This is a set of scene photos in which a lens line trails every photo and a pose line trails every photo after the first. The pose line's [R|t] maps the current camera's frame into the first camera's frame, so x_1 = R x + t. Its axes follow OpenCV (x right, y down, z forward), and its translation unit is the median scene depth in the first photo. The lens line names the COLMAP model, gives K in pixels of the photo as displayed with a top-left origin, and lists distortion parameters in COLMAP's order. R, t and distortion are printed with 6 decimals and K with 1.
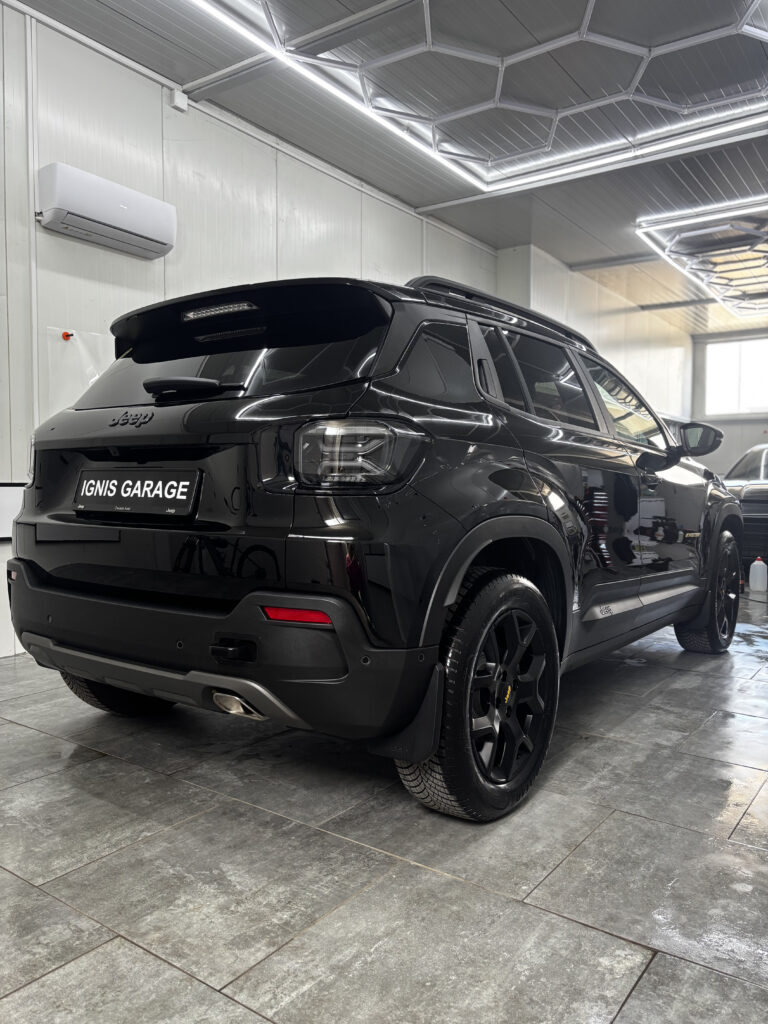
lens RADIAL K [[776.9, 0, 384.9], [0, 776.9, 510.6], [0, 0, 1]] dist [-0.005223, -0.001351]
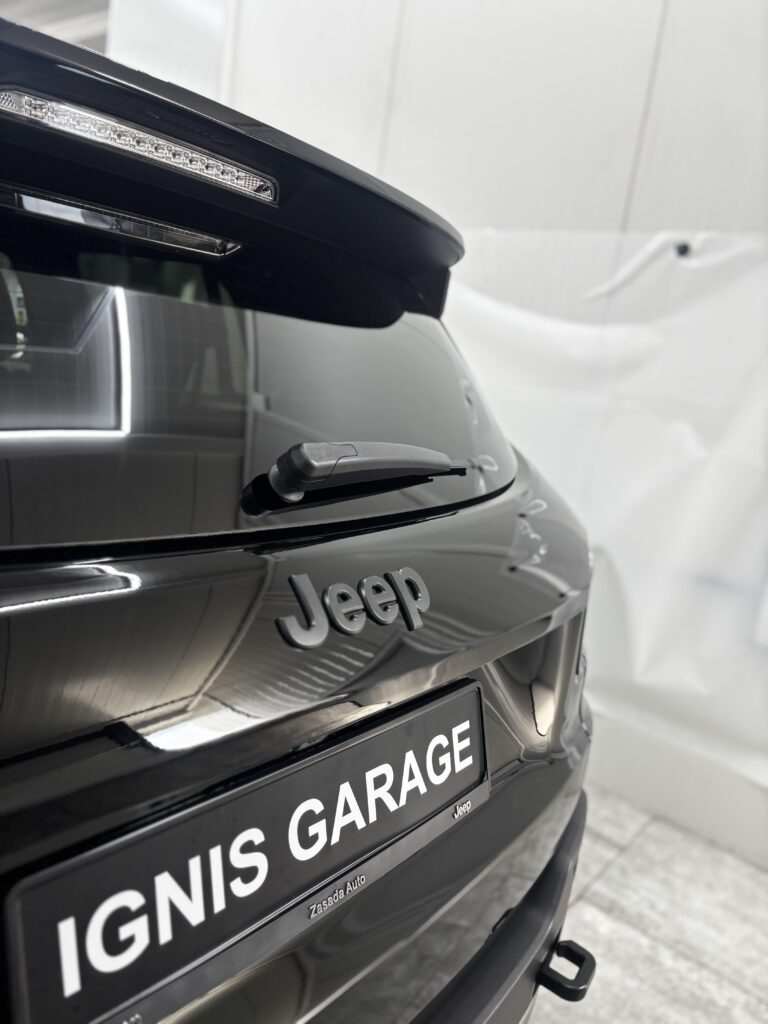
lens RADIAL K [[776.9, 0, 384.1], [0, 776.9, 513.6], [0, 0, 1]] dist [-0.005223, -0.001351]
pose [[0.057393, -0.193656, 0.979389, -0.605718], [-0.115534, 0.973127, 0.199188, -0.209330], [-0.991644, -0.124585, 0.033476, 0.998162]]
